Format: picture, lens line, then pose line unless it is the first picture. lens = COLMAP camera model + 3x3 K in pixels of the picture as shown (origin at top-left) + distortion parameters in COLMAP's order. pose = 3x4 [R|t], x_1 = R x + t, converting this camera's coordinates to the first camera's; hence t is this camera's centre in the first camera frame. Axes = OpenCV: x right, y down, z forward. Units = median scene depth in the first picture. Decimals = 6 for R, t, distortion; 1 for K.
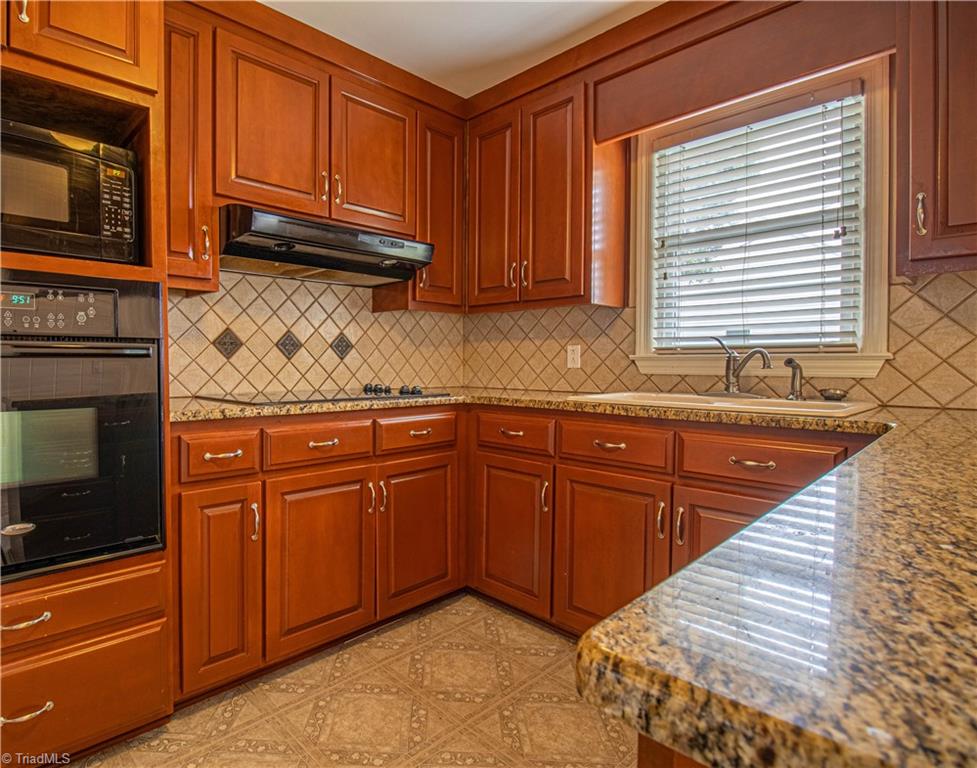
lens RADIAL K [[538.3, 0, 403.8], [0, 538.3, 382.3], [0, 0, 1]] dist [-0.005564, -0.010067]
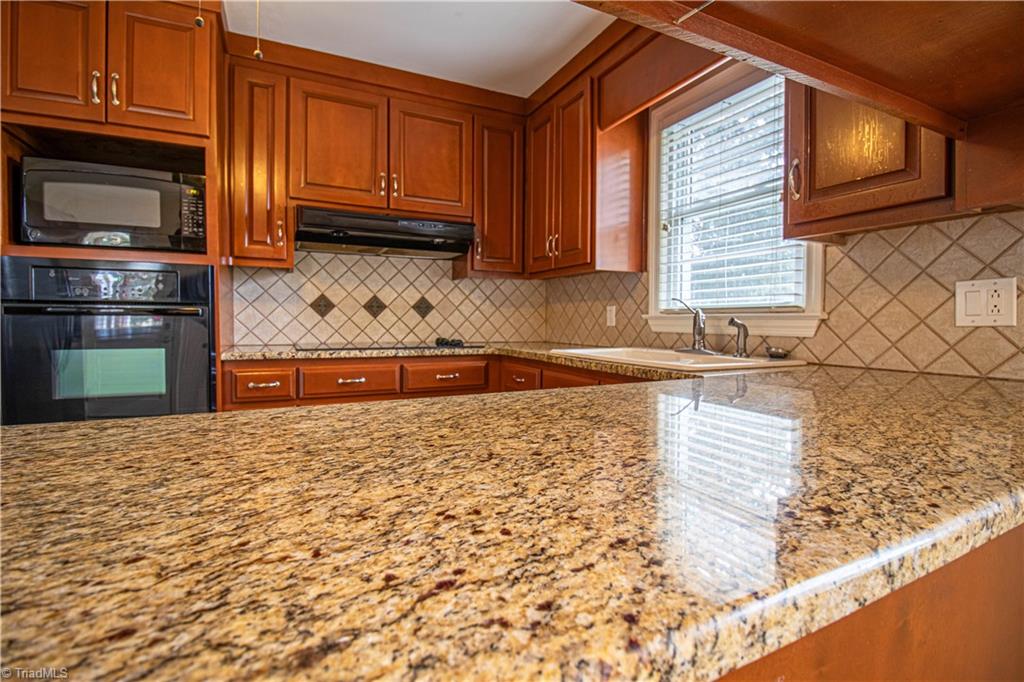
lens RADIAL K [[479.2, 0, 516.9], [0, 479.2, 339.7], [0, 0, 1]] dist [-0.005478, -0.008250]
pose [[0.966298, 0.014879, -0.256996, 0.471615], [-0.014089, 0.999889, 0.004917, 0.000197], [0.257041, -0.001131, 0.966400, -0.033402]]
